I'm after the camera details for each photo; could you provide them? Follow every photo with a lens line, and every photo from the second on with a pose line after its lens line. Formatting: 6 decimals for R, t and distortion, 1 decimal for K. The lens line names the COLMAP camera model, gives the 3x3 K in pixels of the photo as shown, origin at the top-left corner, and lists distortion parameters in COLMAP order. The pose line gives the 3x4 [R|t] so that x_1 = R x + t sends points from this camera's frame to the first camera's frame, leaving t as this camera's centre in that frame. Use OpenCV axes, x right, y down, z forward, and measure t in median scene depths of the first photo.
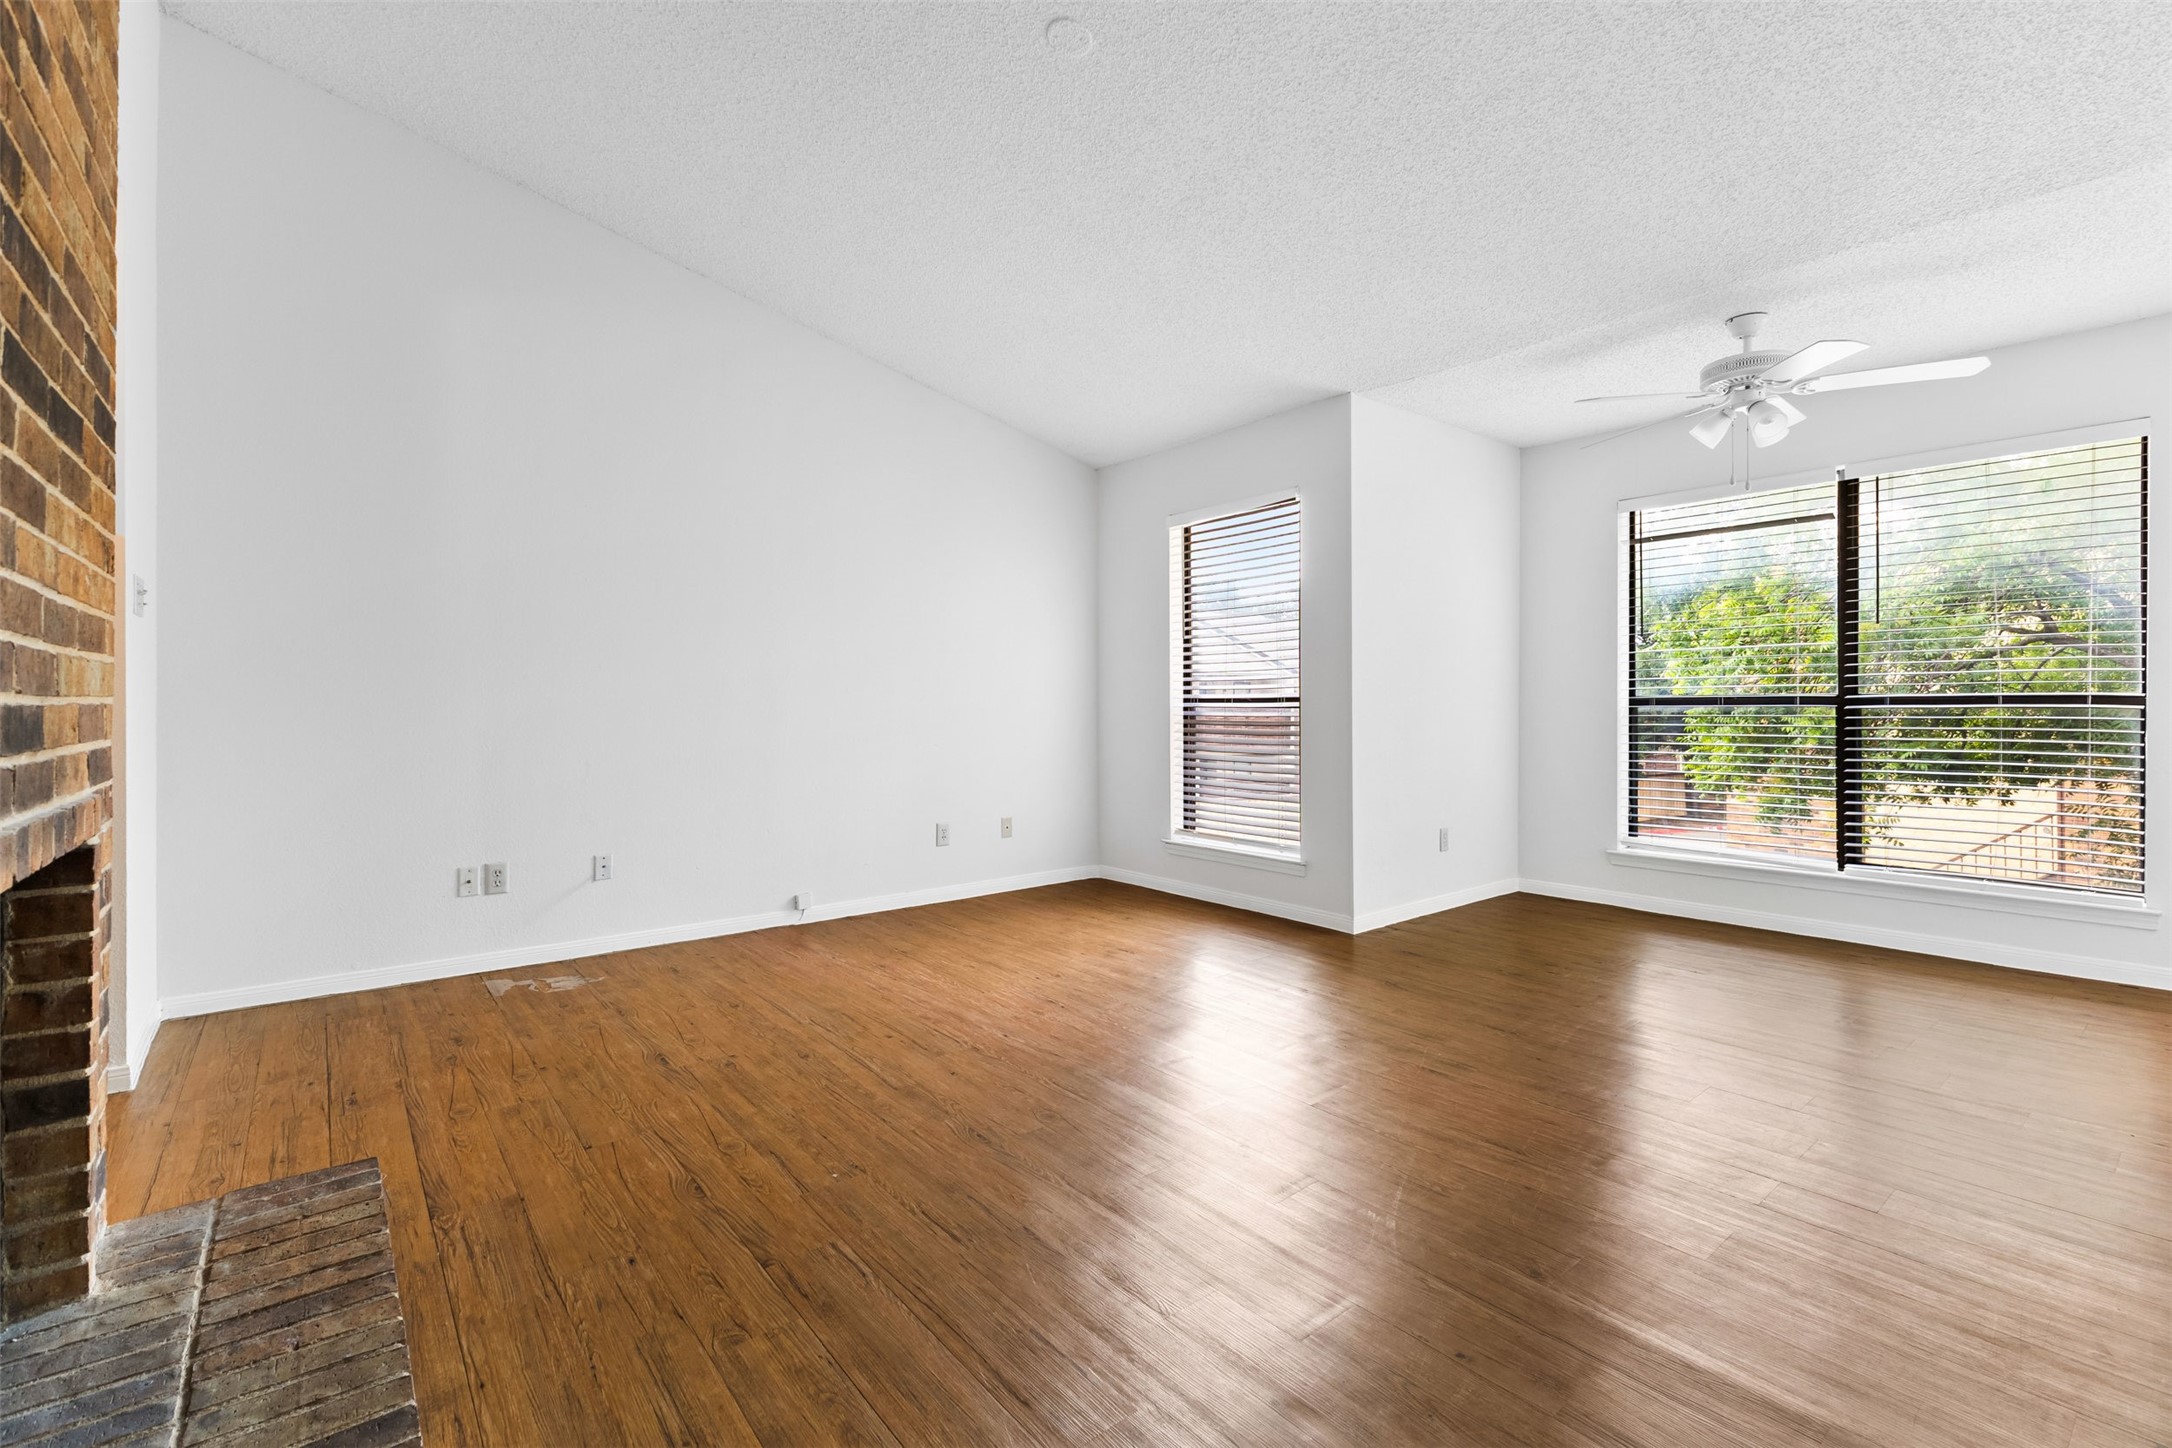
lens RADIAL K [[952.7, 0, 1087.2], [0, 952.7, 696.7], [0, 0, 1]] dist [0.000045, -0.005109]
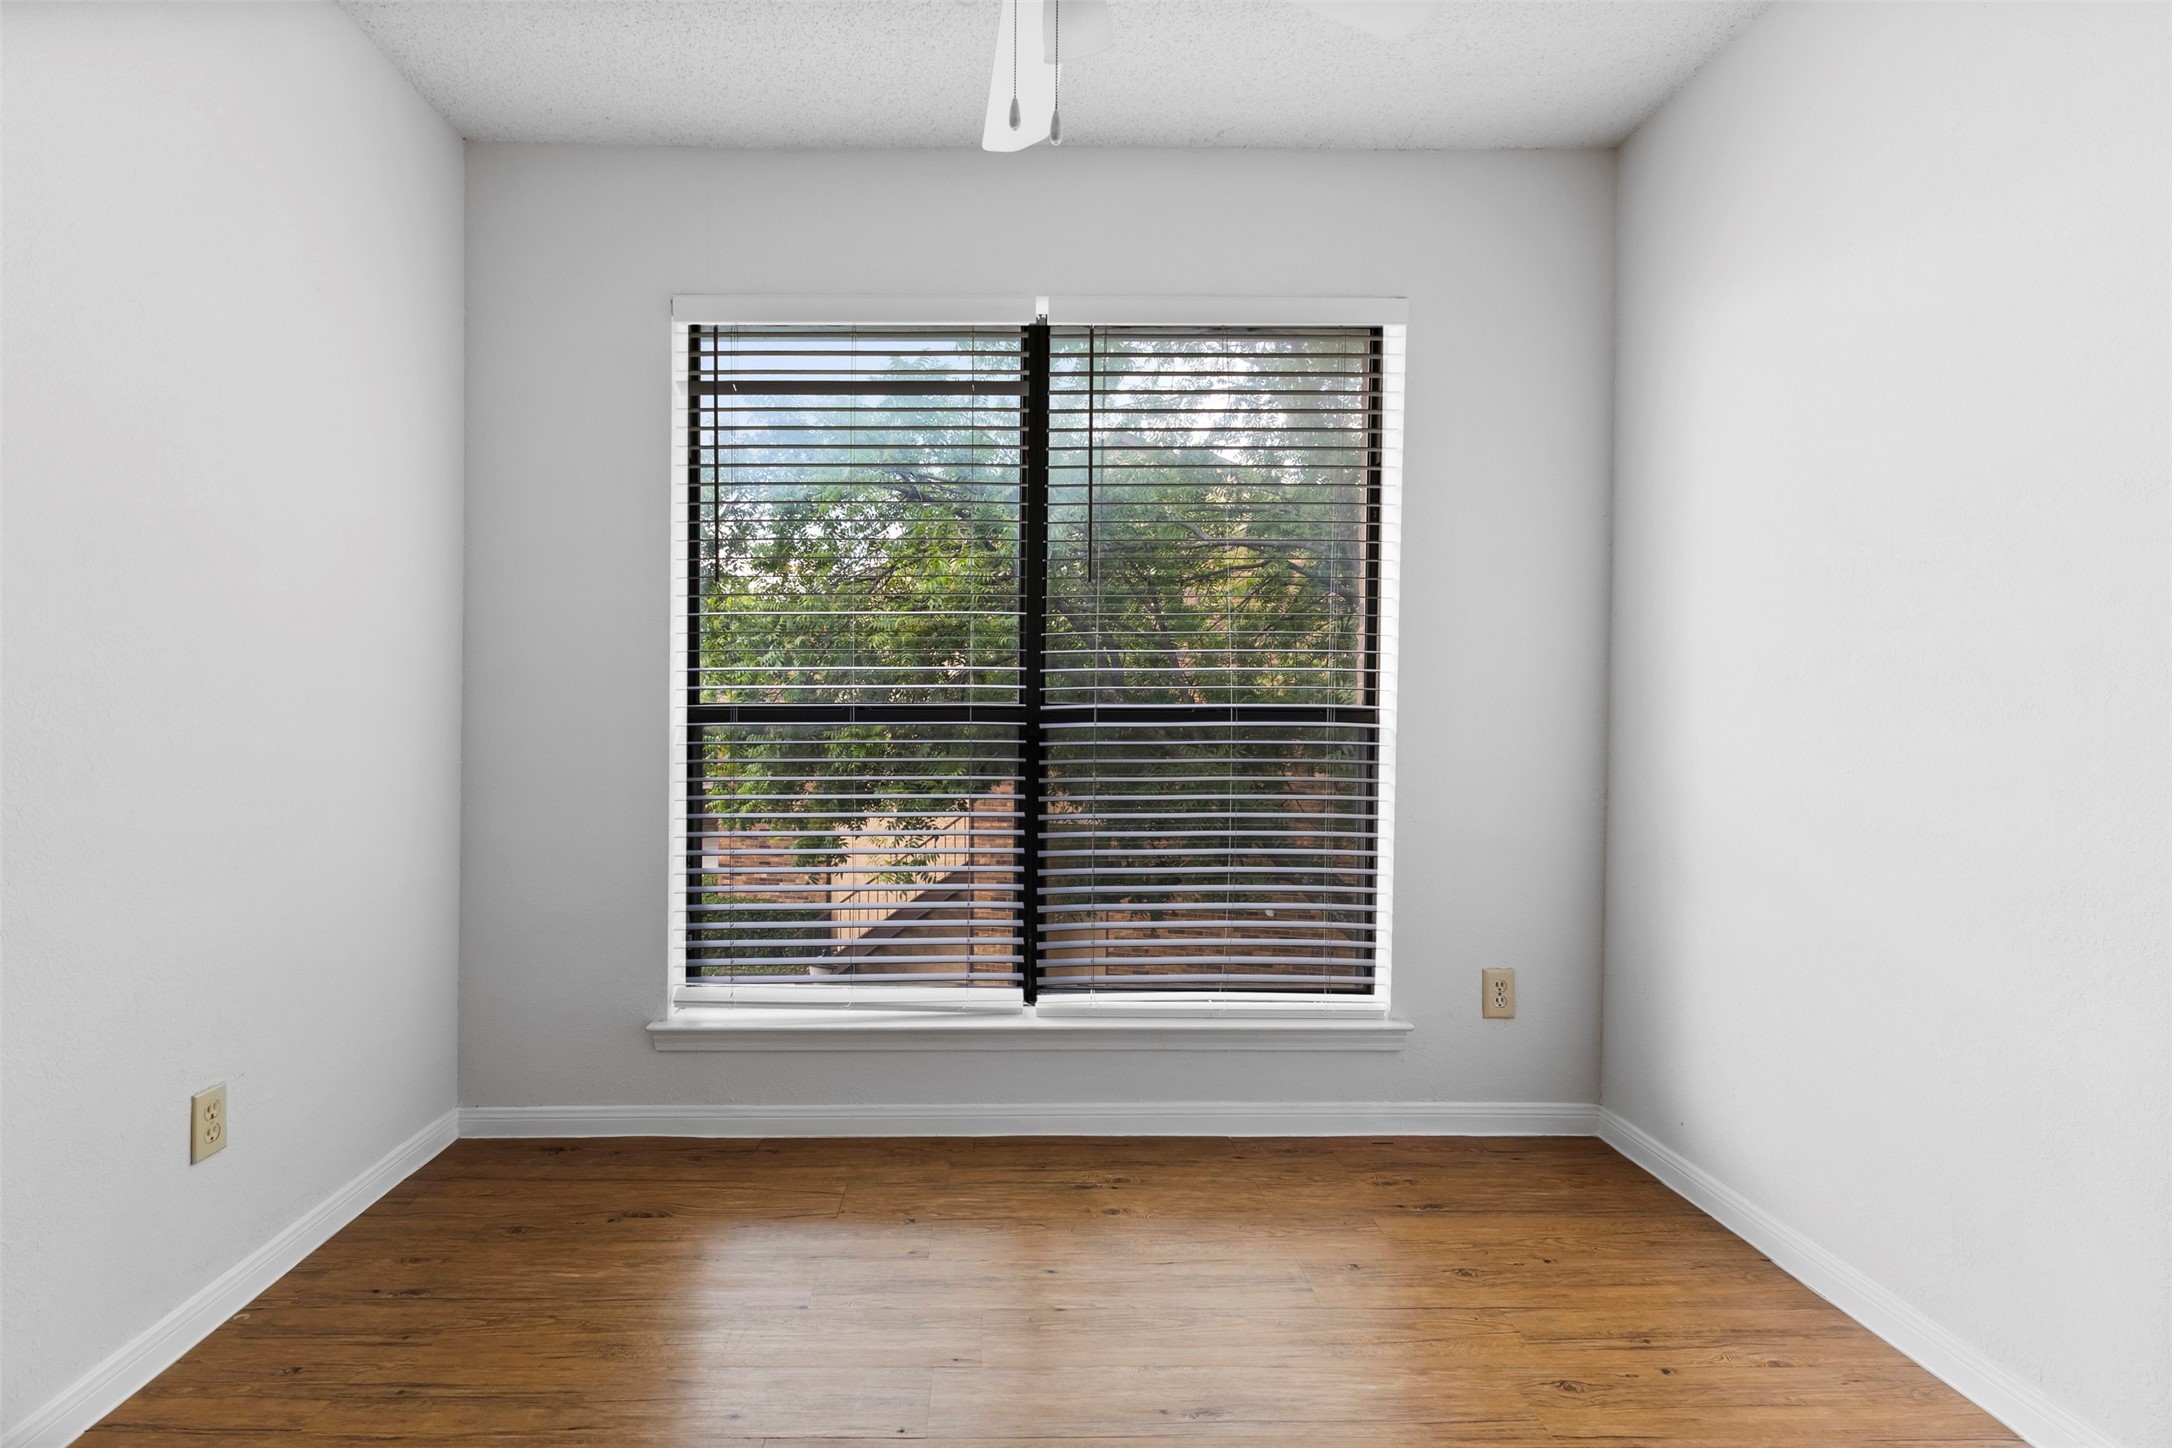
lens RADIAL K [[960.0, 0, 1030.8], [0, 960.0, 735.9], [0, 0, 1]] dist [-0.027455, -0.000109]
pose [[0.599498, -0.009333, 0.800321, 0.282865], [-0.011227, 0.999736, 0.020068, 0.004622], [-0.800297, -0.021016, 0.599235, 0.568929]]
